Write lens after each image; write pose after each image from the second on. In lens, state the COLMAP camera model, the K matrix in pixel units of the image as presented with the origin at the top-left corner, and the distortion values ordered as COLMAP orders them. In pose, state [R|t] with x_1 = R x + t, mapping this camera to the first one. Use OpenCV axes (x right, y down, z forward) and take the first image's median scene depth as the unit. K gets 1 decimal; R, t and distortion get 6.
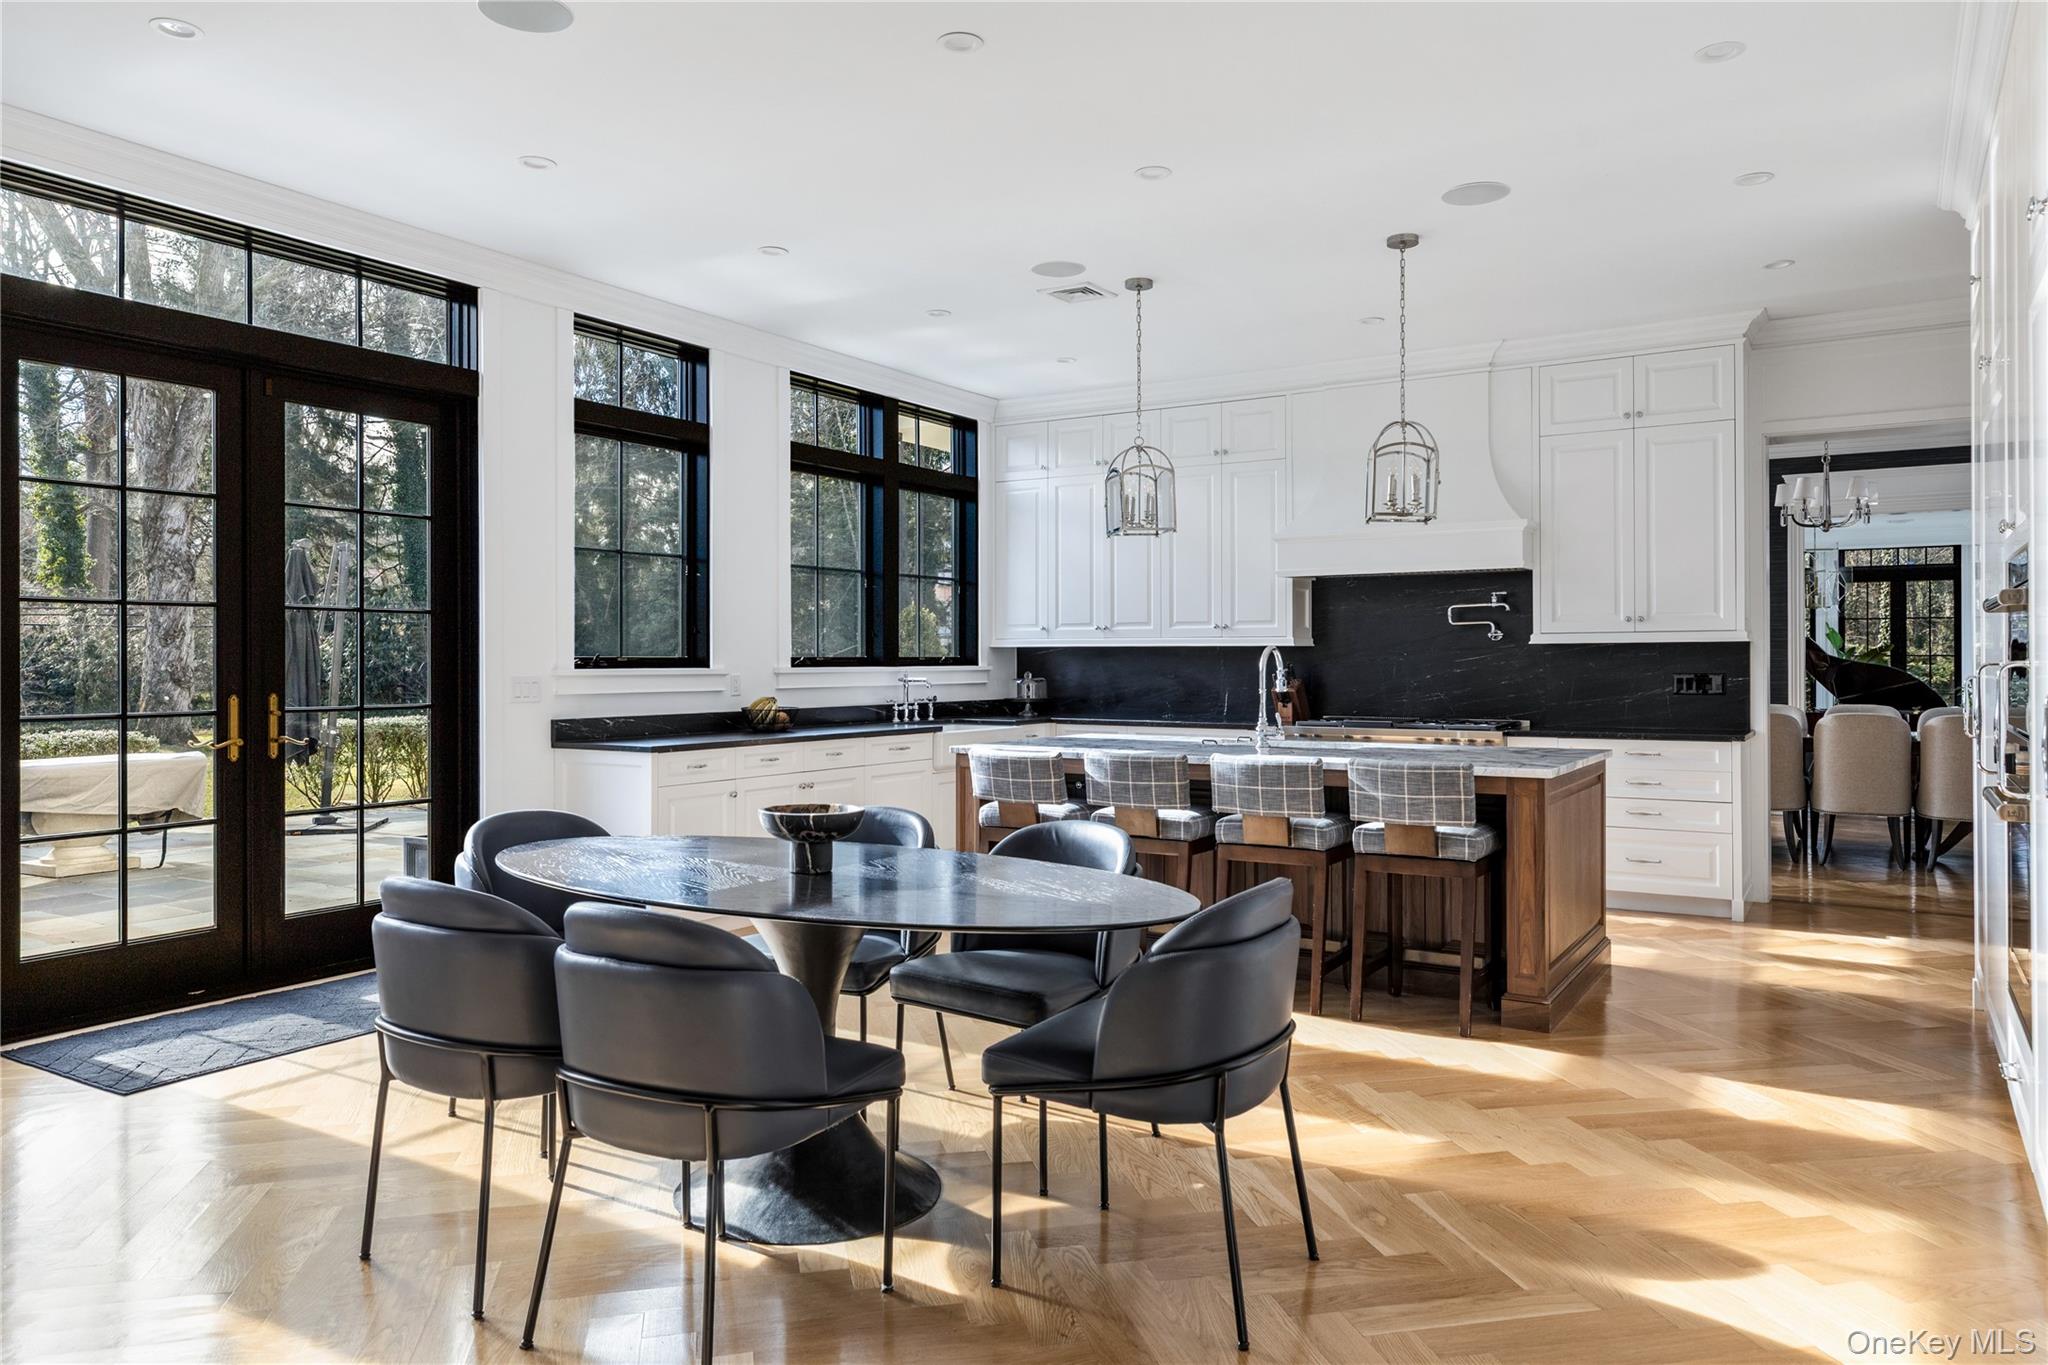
lens RADIAL K [[1317.9, 0, 1033.0], [0, 1317.9, 634.3], [0, 0, 1]] dist [0.006113, 0.002900]
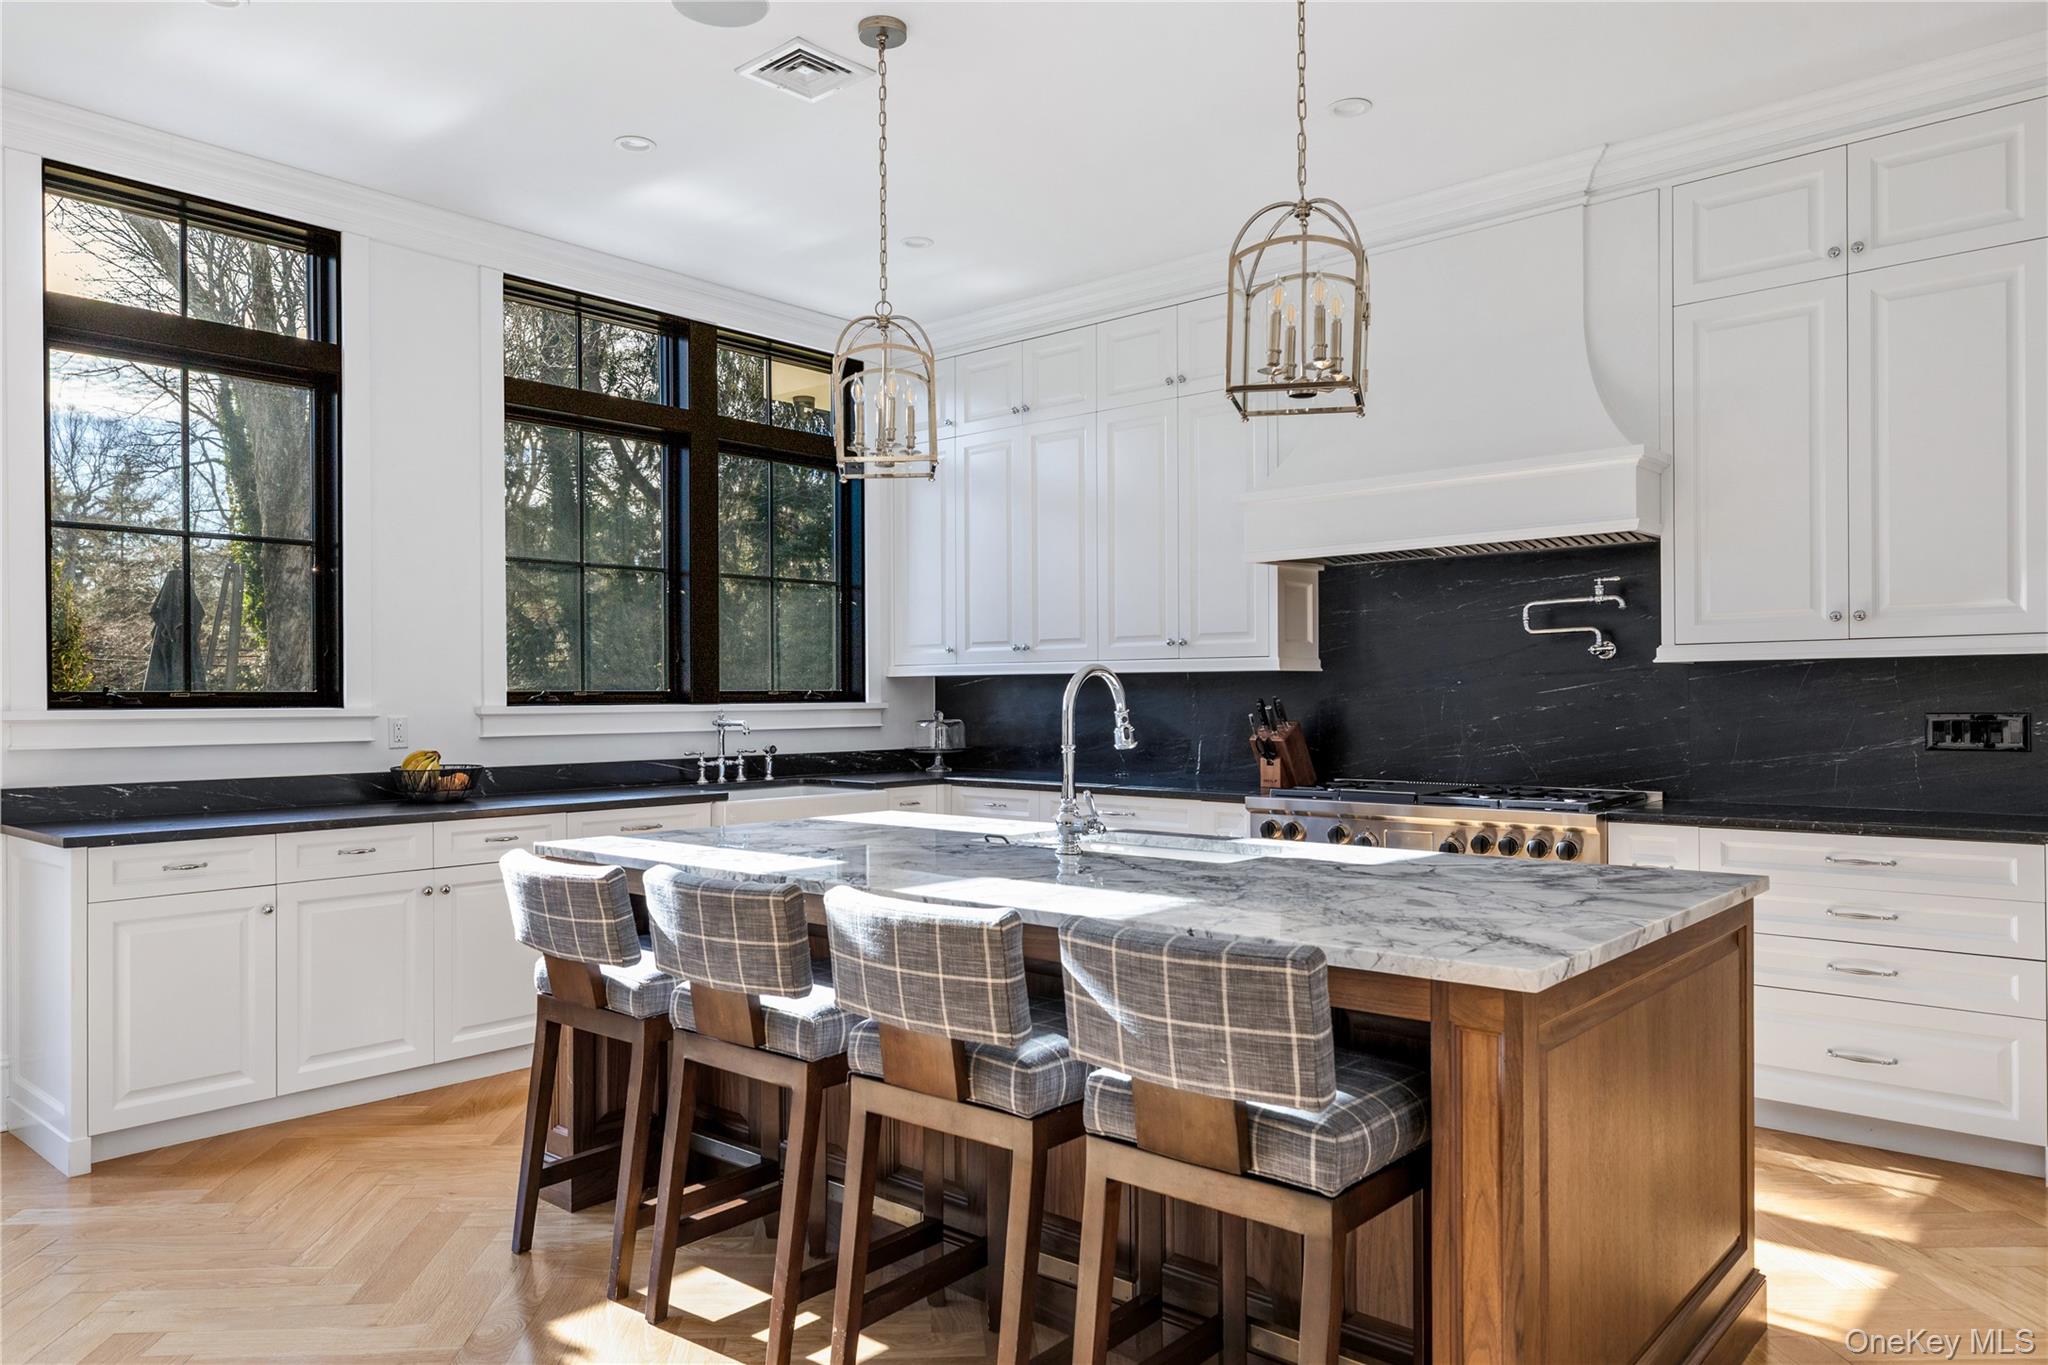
lens RADIAL K [[1294.7, 0, 1024.0], [0, 1294.7, 682.5], [0, 0, 1]] dist [0.005626, 0.001467]
pose [[0.985306, -0.005449, -0.170712, 0.196385], [0.006941, 0.999943, 0.008147, 0.009159], [0.170658, -0.009212, 0.985287, 0.381343]]
